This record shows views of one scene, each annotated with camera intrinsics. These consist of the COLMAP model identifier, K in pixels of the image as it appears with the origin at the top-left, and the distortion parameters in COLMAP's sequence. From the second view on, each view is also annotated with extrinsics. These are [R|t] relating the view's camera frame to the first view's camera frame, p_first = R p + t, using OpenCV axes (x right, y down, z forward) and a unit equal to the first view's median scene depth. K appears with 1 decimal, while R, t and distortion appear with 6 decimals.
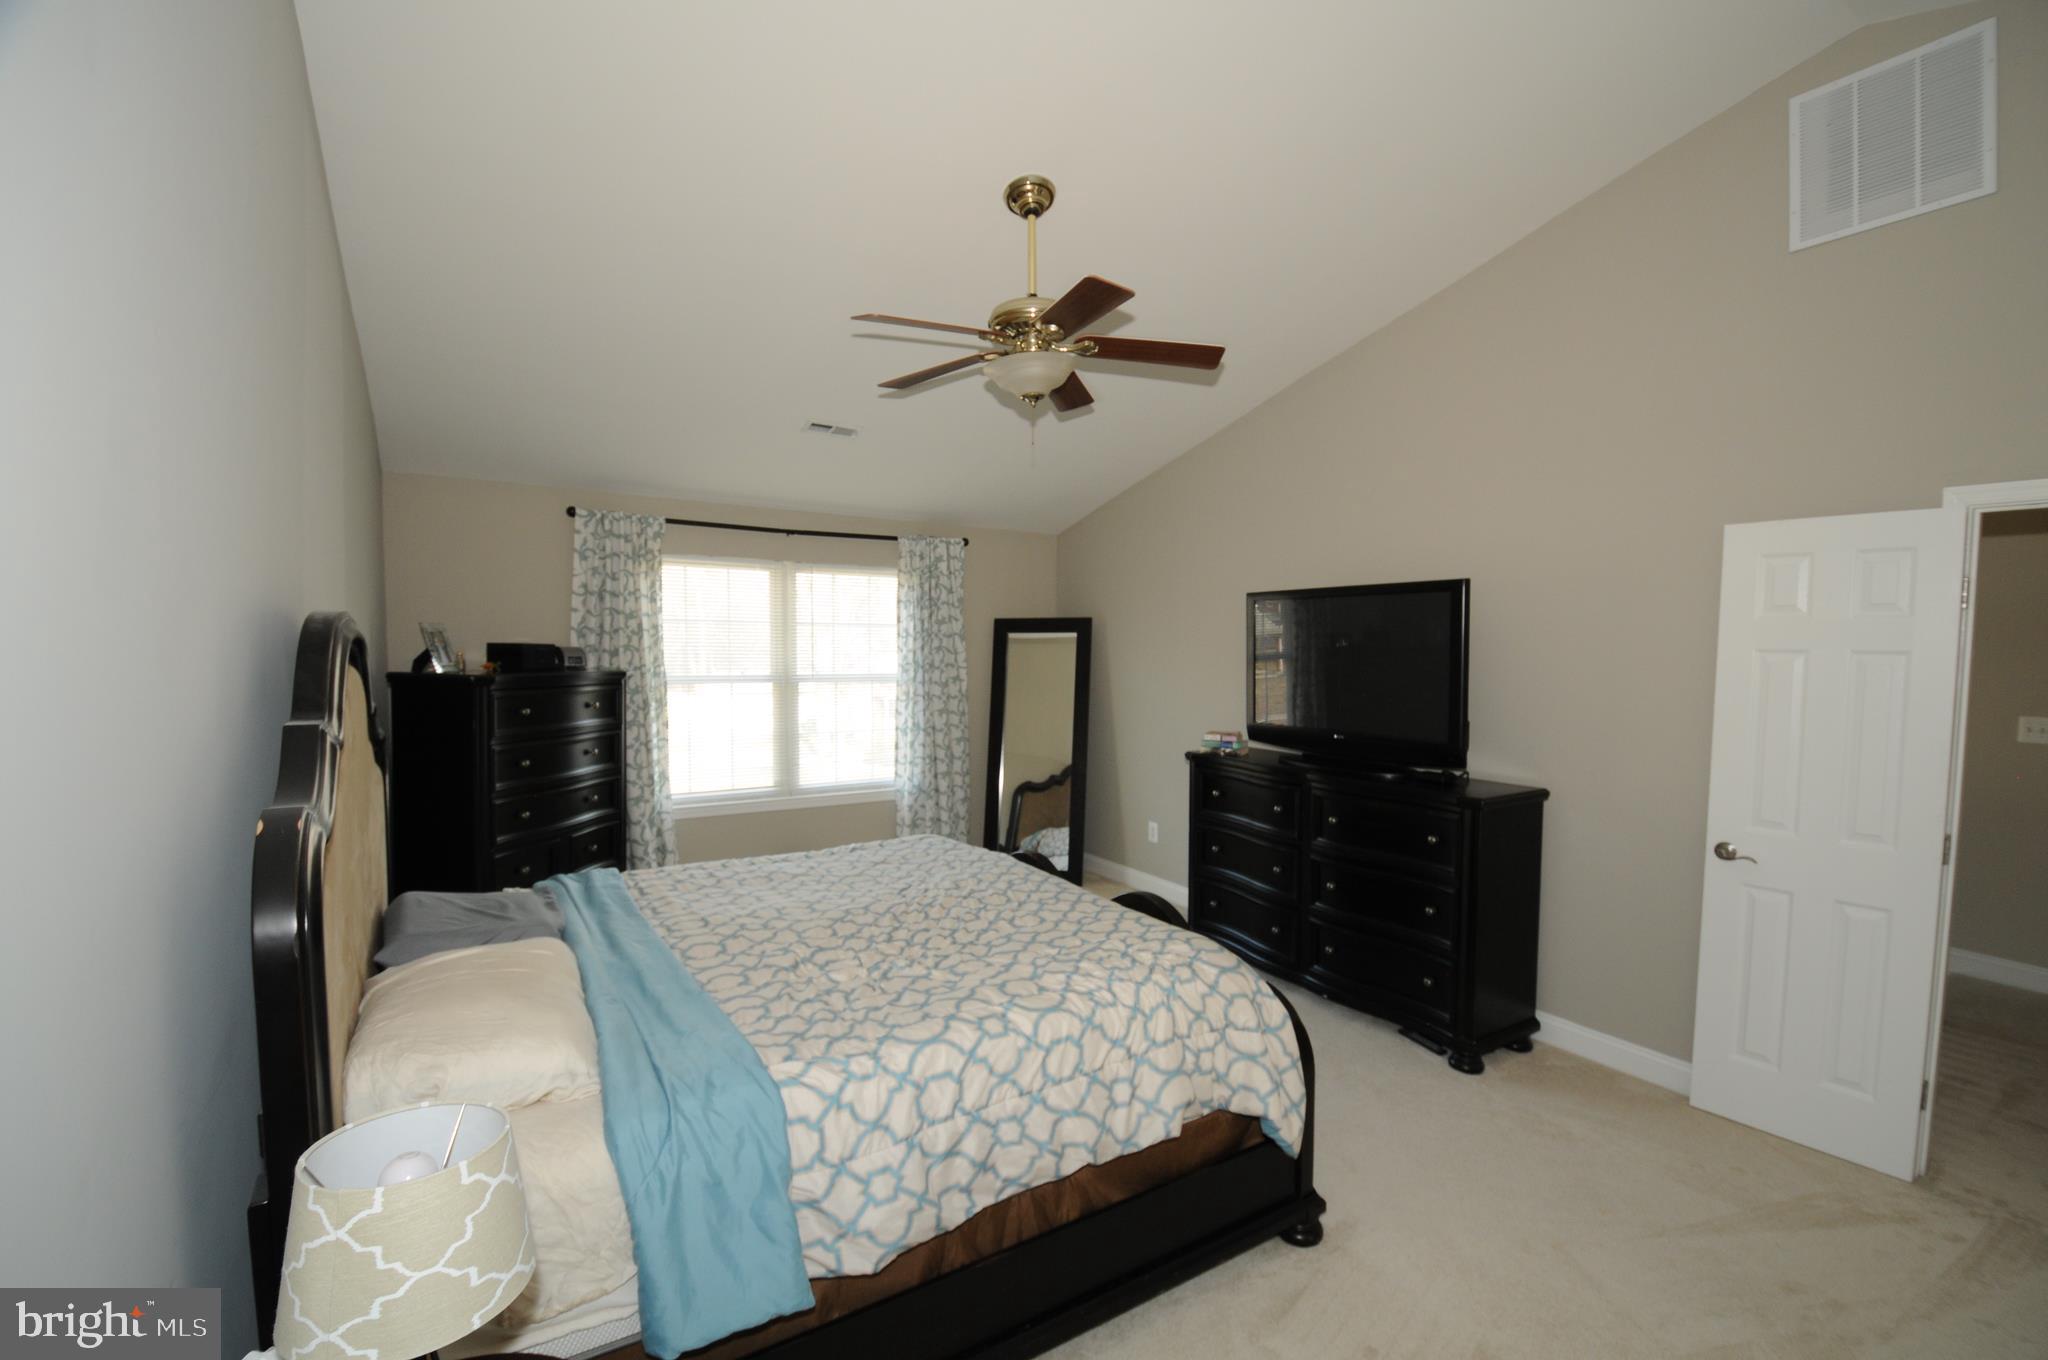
lens RADIAL K [[904.5, 0, 1032.7], [0, 904.5, 667.8], [0, 0, 1]] dist [0.000131, -0.009906]
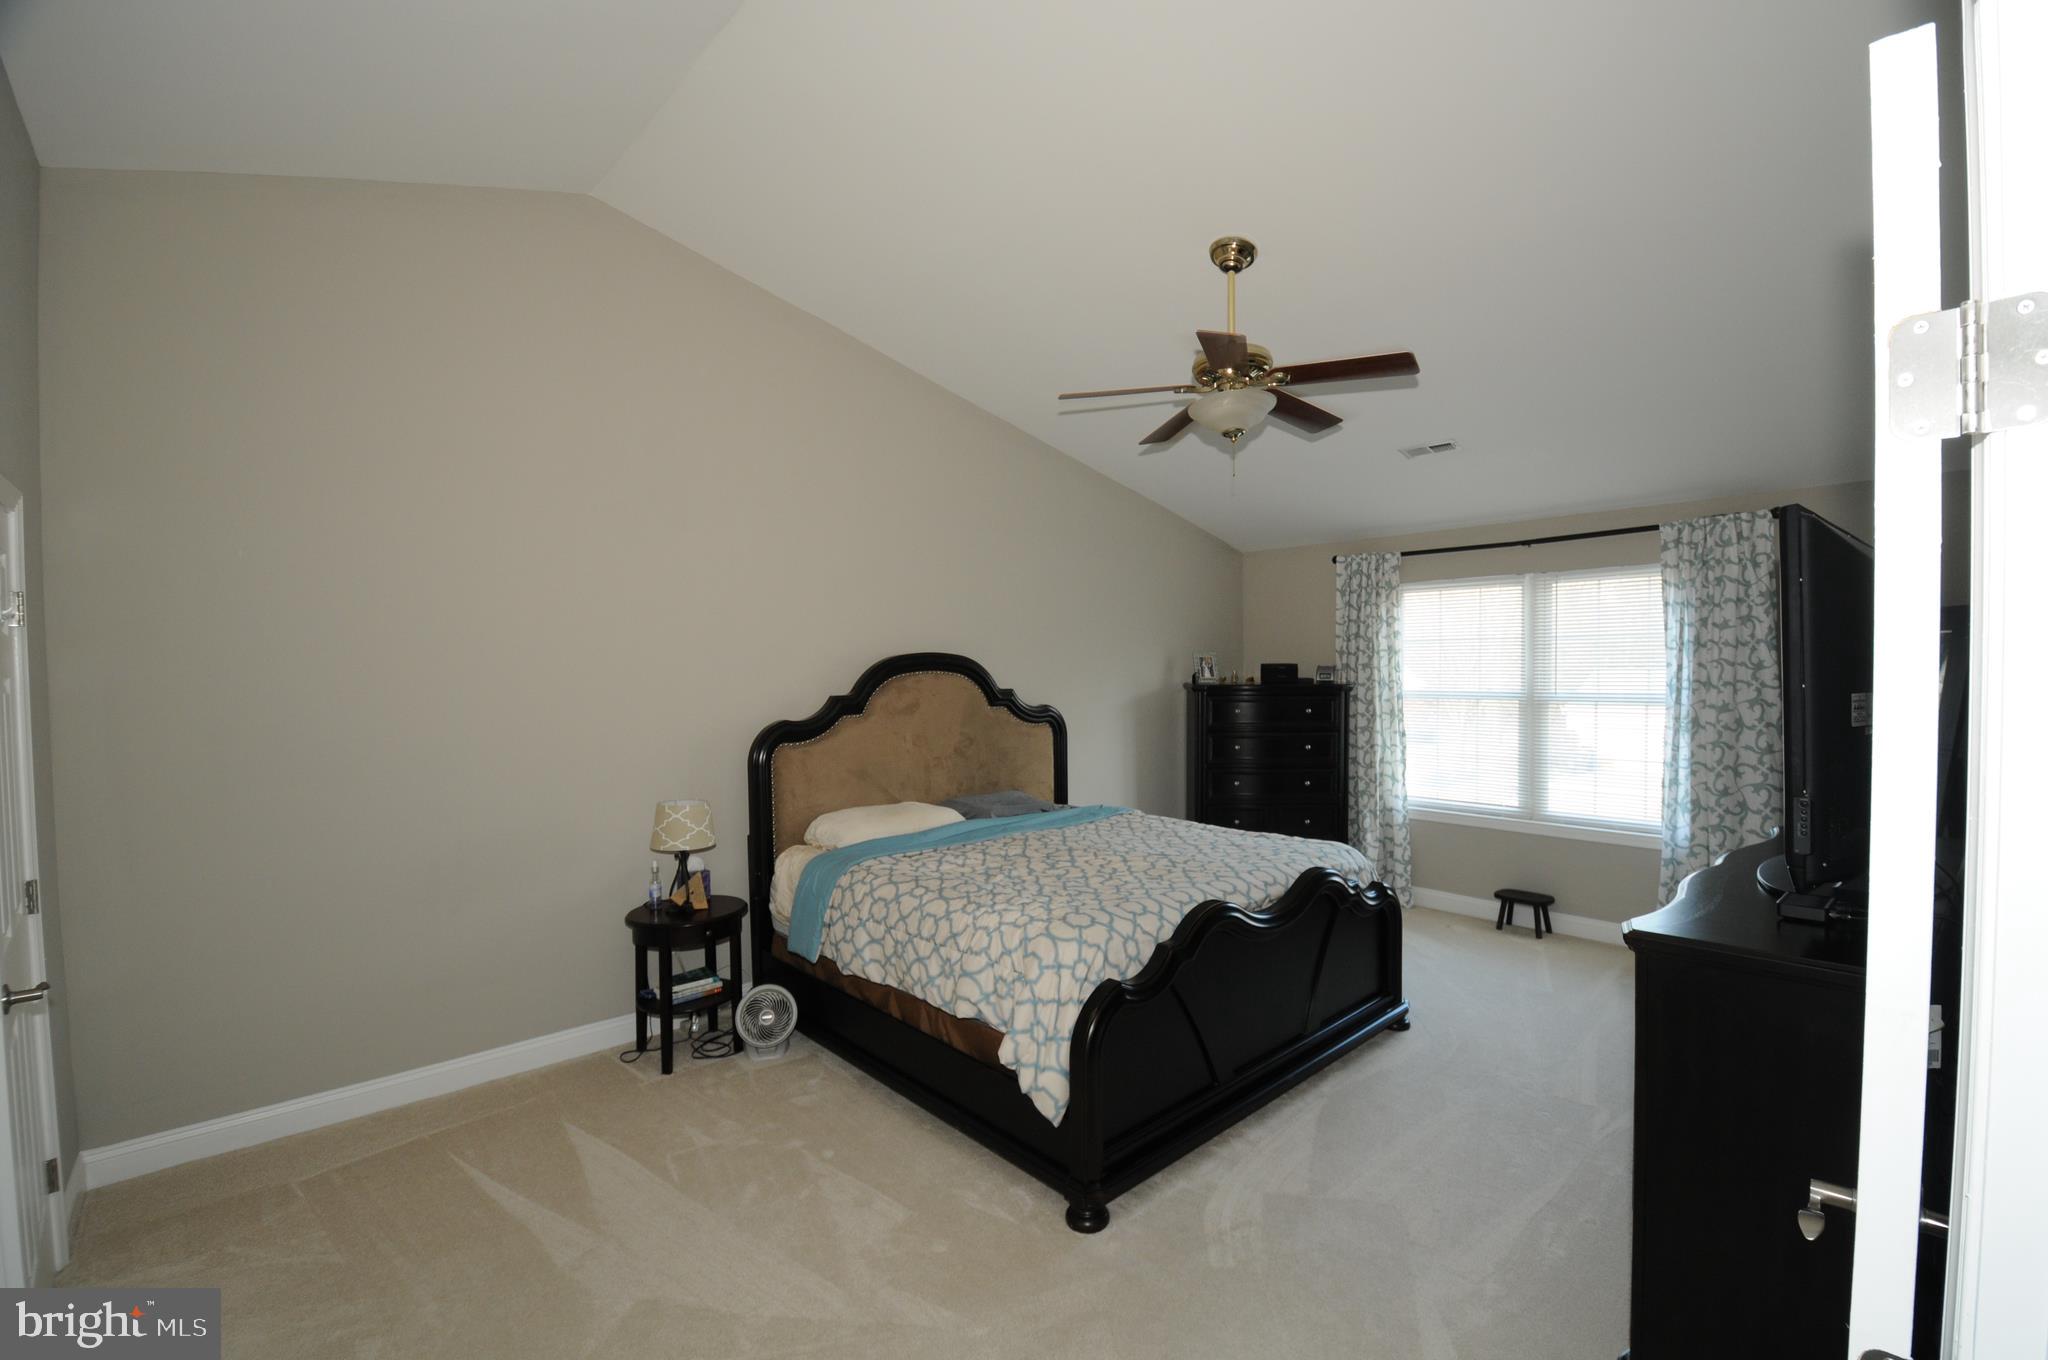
lens RADIAL K [[904.5, 0, 1034.3], [0, 904.5, 690.0], [0, 0, 1]] dist [0.000131, -0.009906]
pose [[0.146059, 0.010457, -0.989221, 1.678092], [-0.018095, 0.999805, 0.007897, 0.020586], [0.989110, 0.016747, 0.146219, 0.966273]]
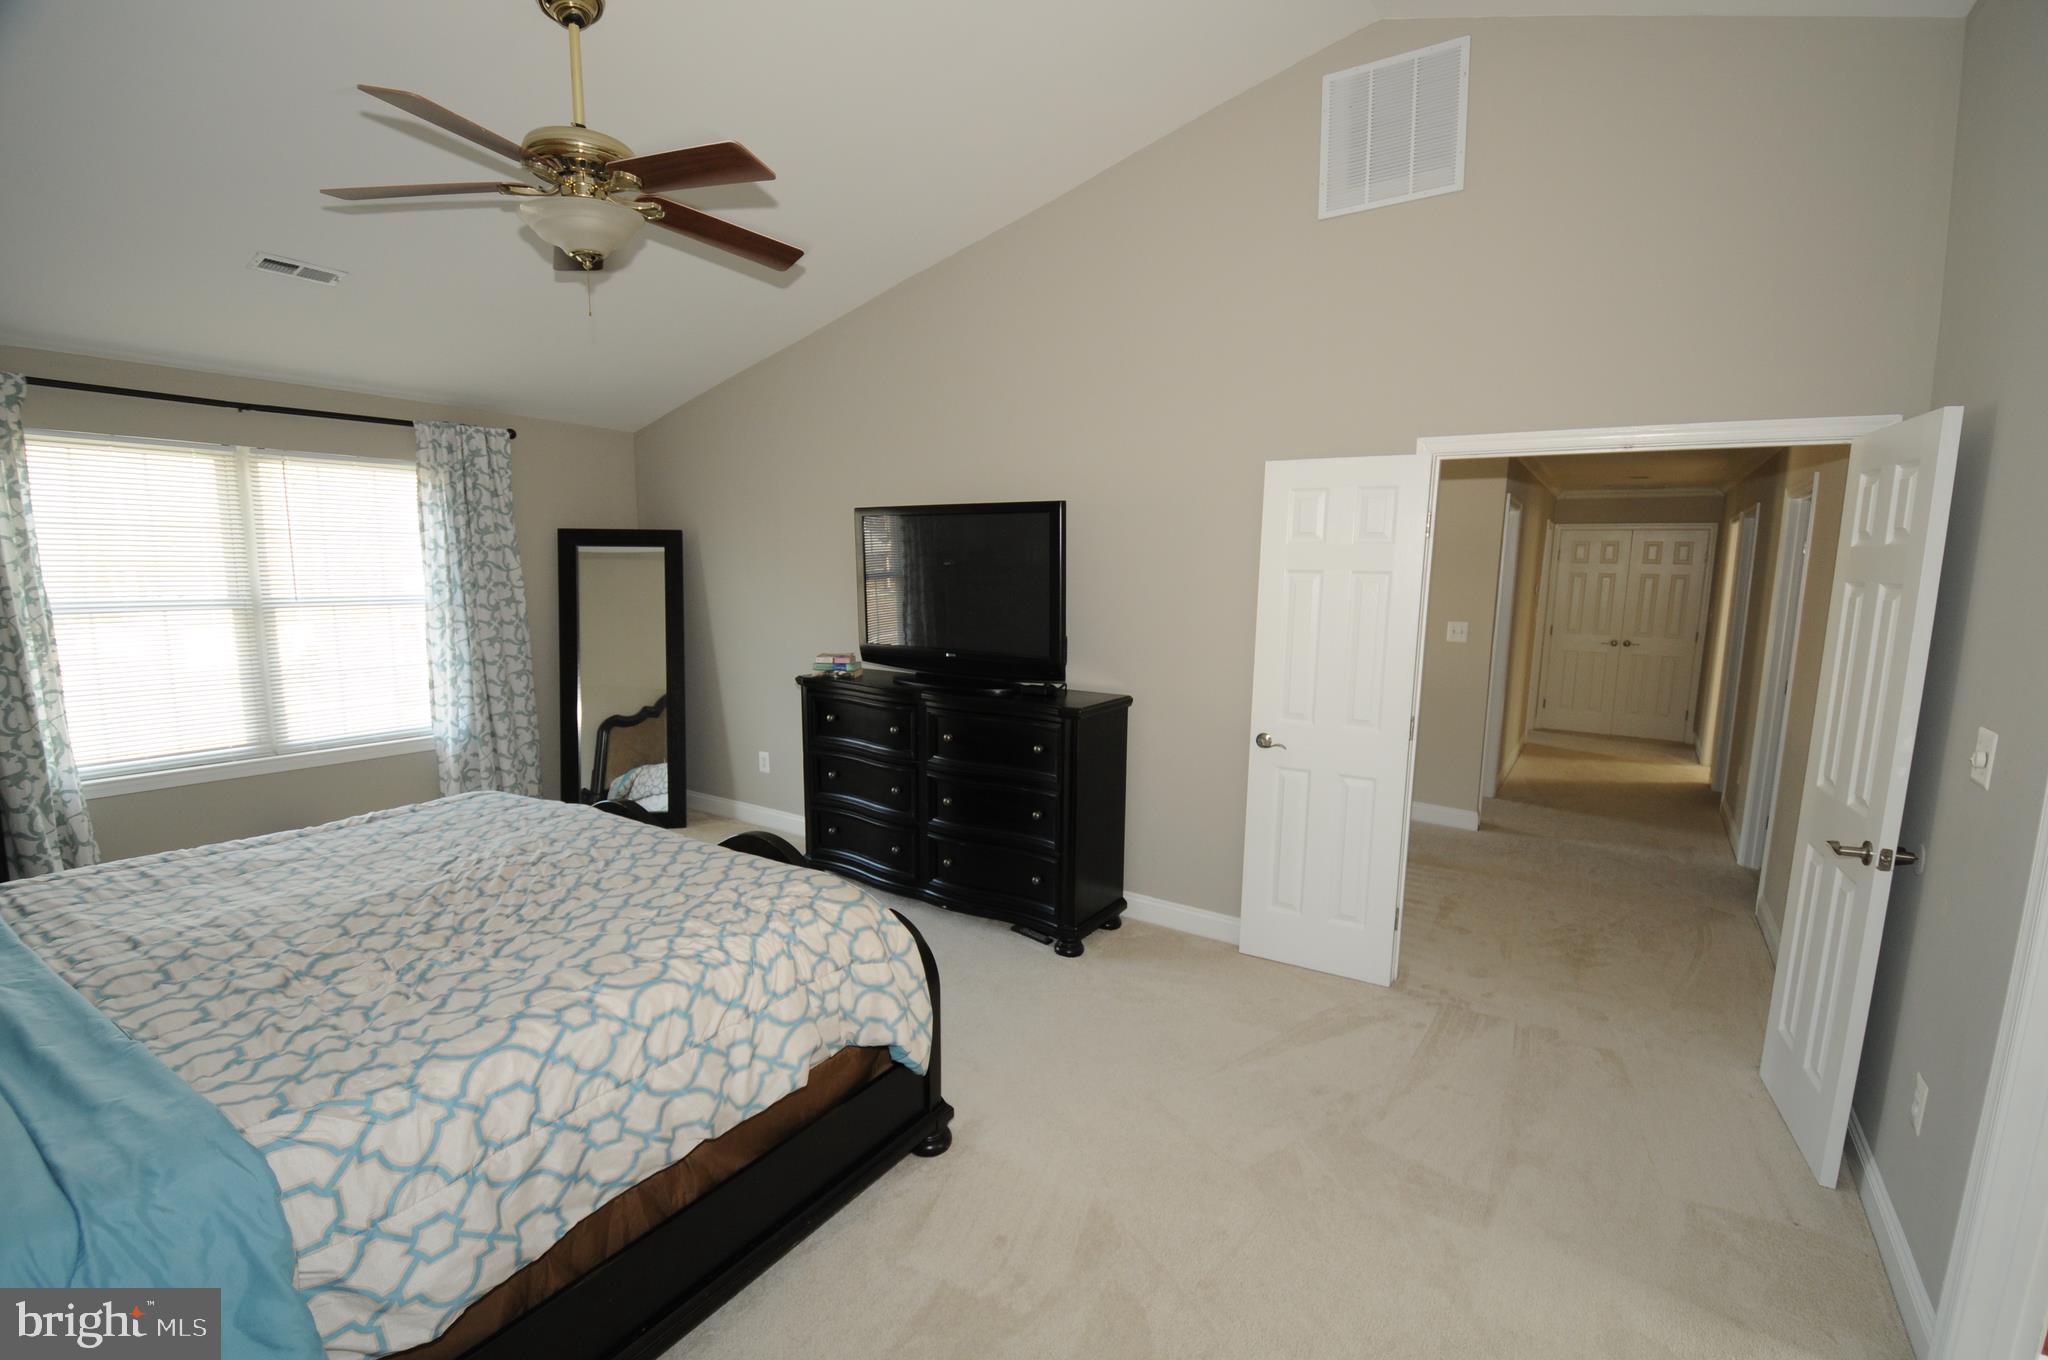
lens RADIAL K [[904.5, 0, 1060.3], [0, 904.5, 704.8], [0, 0, 1]] dist [0.000131, -0.009906]
pose [[0.898682, -0.060599, 0.434395, 0.008541], [0.003462, 0.991359, 0.131134, -0.000701], [-0.438588, -0.116344, 0.891126, 0.052758]]
